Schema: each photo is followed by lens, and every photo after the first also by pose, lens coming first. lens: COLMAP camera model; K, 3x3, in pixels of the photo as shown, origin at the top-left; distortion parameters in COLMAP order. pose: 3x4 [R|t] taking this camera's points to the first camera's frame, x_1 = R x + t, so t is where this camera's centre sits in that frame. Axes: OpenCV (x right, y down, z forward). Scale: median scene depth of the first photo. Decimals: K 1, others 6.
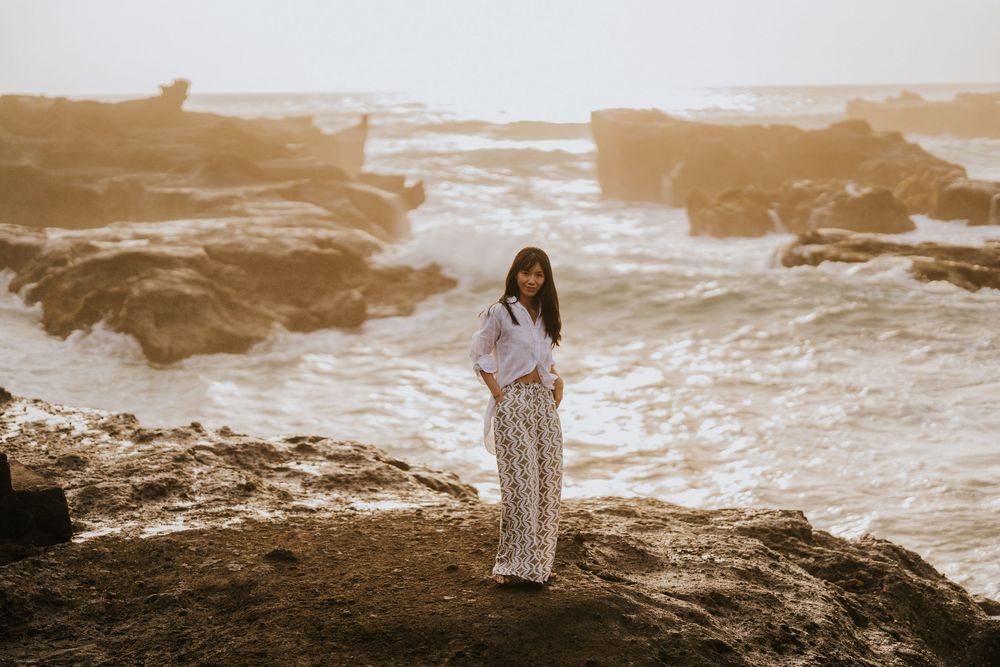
lens RADIAL K [[2386.8, 0, 500.0], [0, 2386.8, 333.5], [0, 0, 1]] dist [-0.029336, 0.365394]
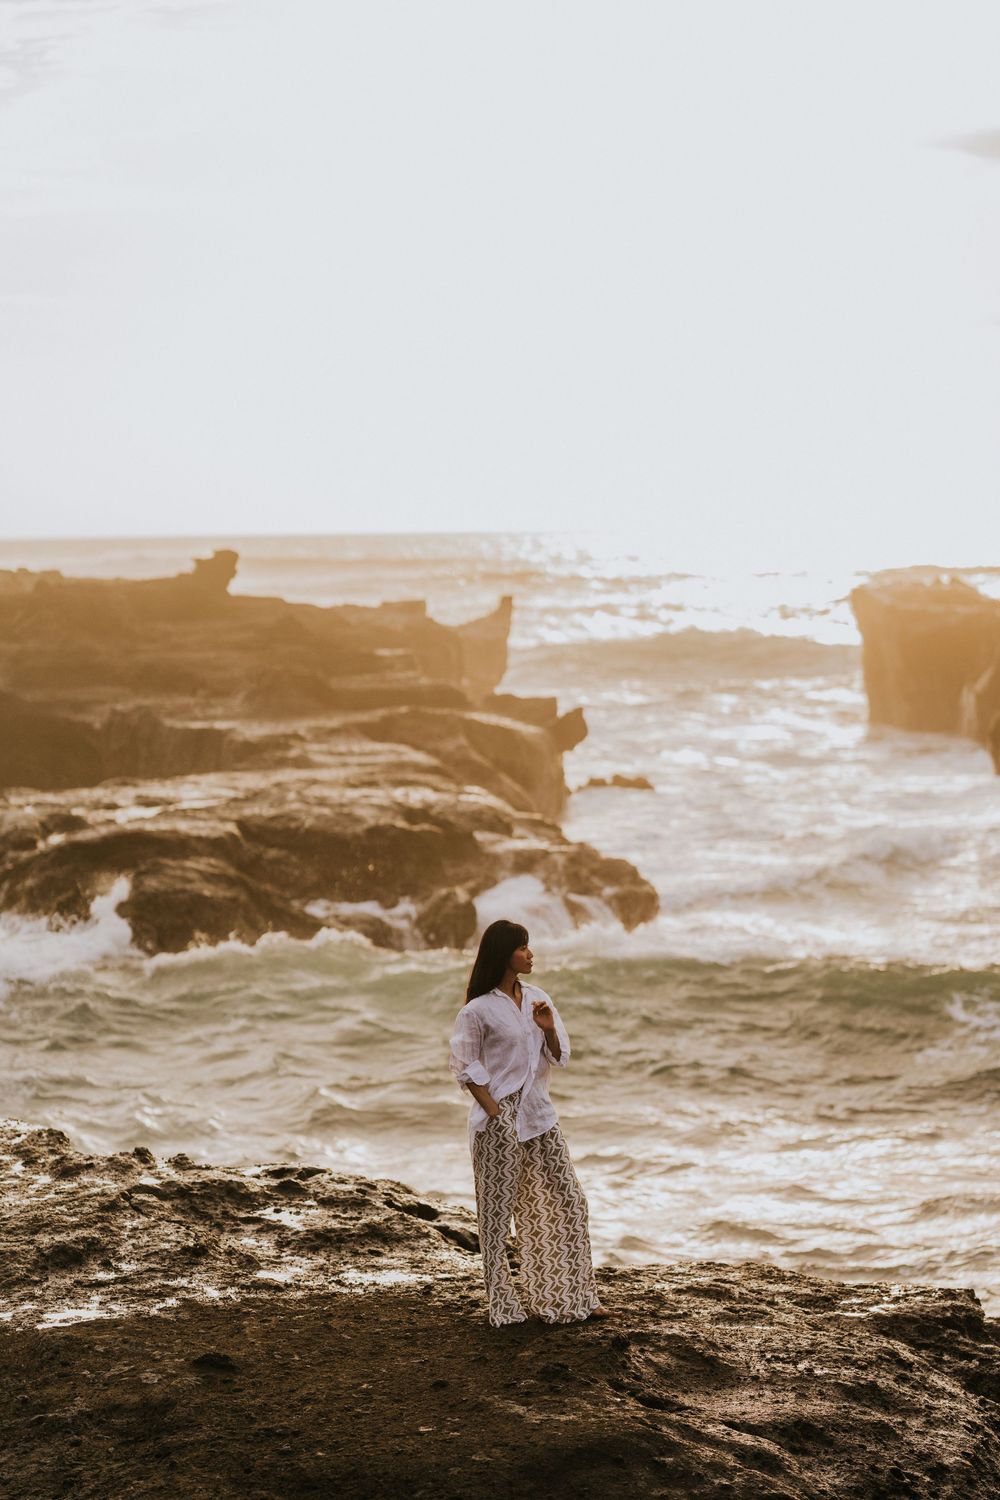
lens RADIAL K [[3802.0, 0, 500.0], [0, 3802.0, 750.0], [0, 0, 1]] dist [-0.005076, 0.372482]
pose [[0.997065, 0.000184, -0.076559, 0.071938], [-0.002717, 0.999452, -0.032987, -0.047955], [0.076511, 0.033098, 0.996519, -0.143466]]
